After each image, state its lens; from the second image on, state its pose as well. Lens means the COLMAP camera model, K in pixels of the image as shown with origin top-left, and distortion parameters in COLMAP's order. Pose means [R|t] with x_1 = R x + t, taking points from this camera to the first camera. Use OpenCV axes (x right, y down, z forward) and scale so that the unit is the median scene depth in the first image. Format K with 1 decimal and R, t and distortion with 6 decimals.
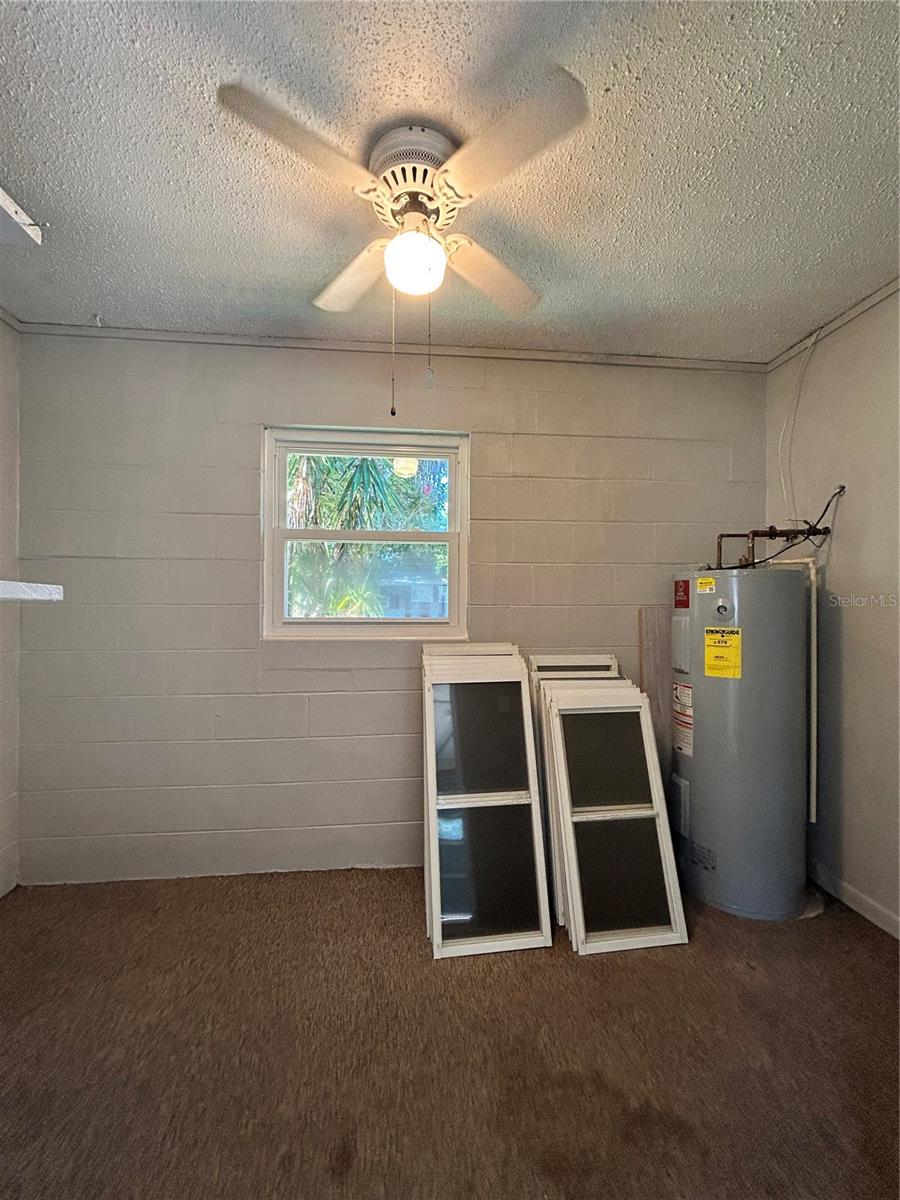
lens RADIAL K [[486.2, 0, 450.0], [0, 486.2, 600.0], [0, 0, 1]] dist [-0.001578, 0.000255]
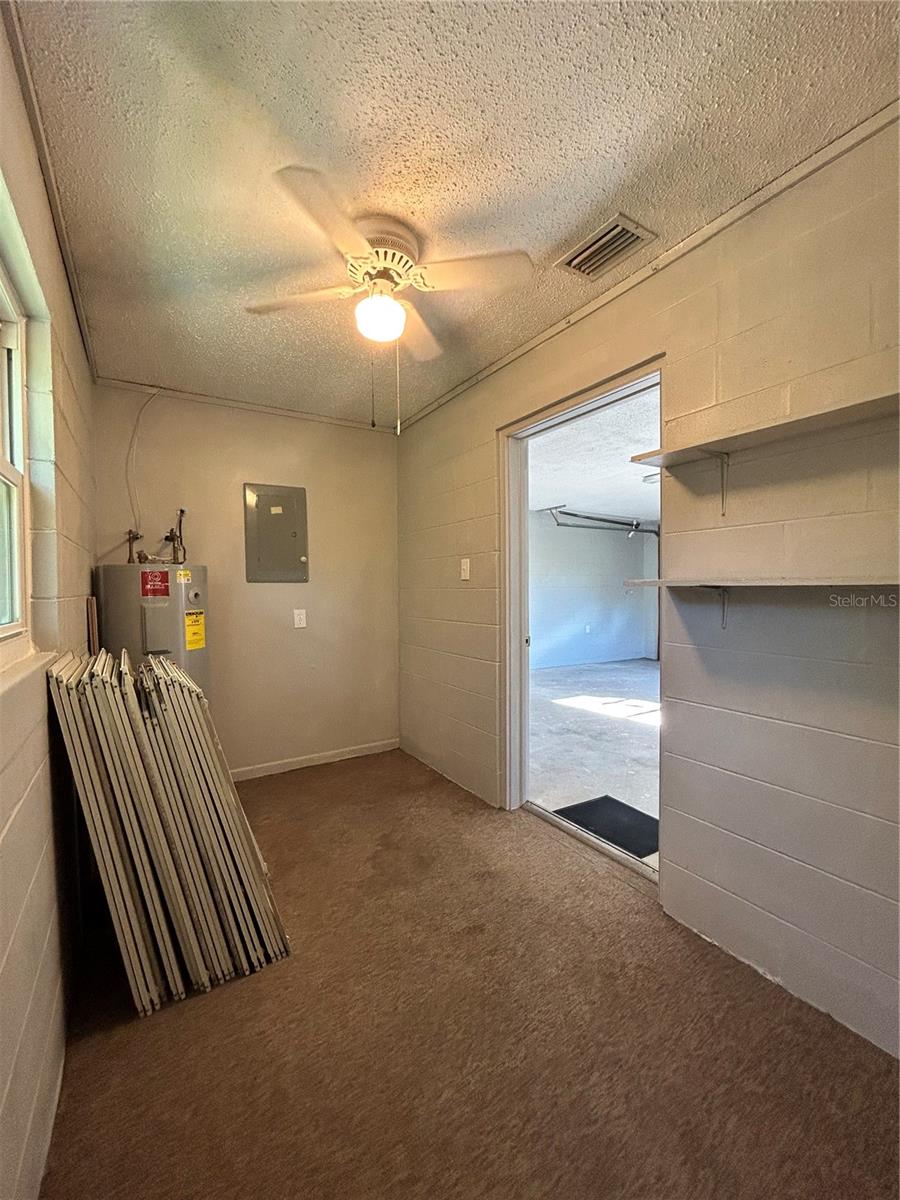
lens RADIAL K [[486.2, 0, 450.0], [0, 486.2, 600.0], [0, 0, 1]] dist [-0.001578, 0.000255]
pose [[-0.446288, -0.018269, 0.894703, -1.369370], [0.007515, 0.999680, 0.024161, 0.006541], [-0.894858, 0.017507, -0.446008, 1.500522]]
